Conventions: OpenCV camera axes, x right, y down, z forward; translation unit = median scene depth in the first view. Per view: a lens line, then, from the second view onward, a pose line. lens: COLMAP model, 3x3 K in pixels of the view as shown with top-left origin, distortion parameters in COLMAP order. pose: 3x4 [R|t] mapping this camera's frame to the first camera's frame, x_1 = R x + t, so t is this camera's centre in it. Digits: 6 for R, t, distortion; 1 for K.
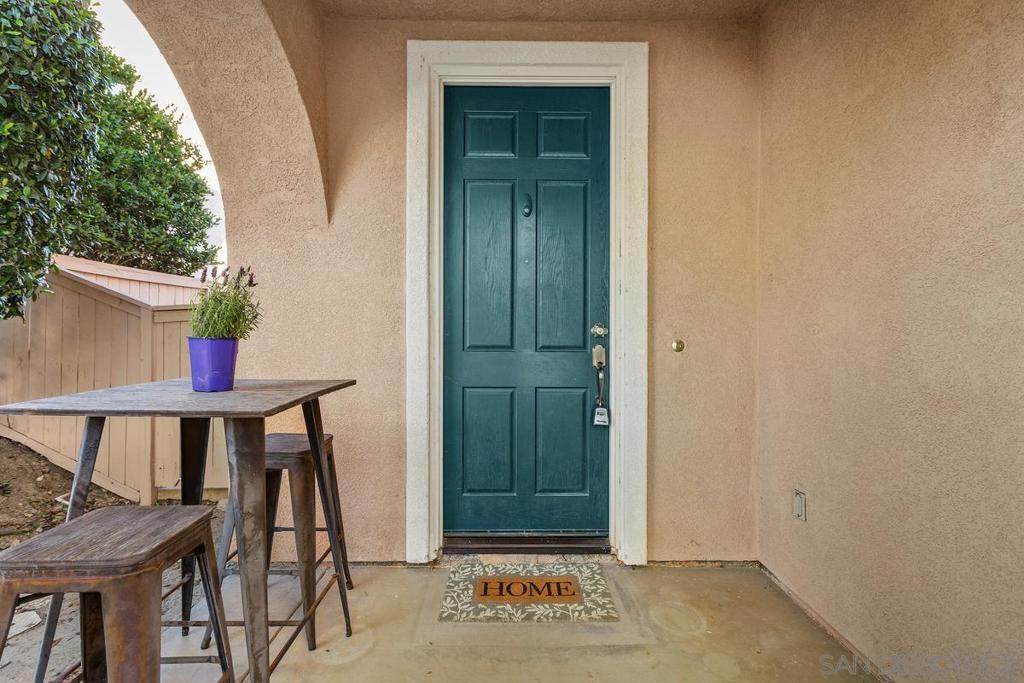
lens RADIAL K [[454.6, 0, 518.0], [0, 454.6, 336.7], [0, 0, 1]] dist [-0.001825, -0.000073]
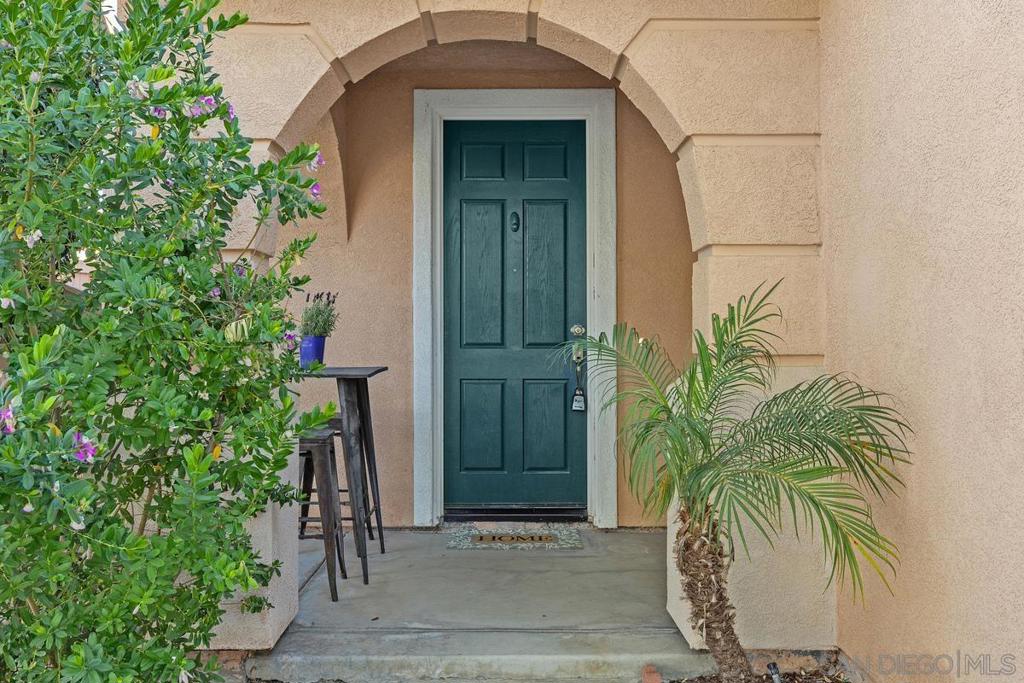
lens RADIAL K [[1386.0, 0, 509.7], [0, 1386.0, 342.3], [0, 0, 1]] dist [-0.005398, 0.000000]
pose [[0.999677, -0.003689, -0.025159, 0.096361], [0.003693, 0.999993, 0.000106, 0.017528], [0.025159, -0.000199, 0.999683, -2.592825]]
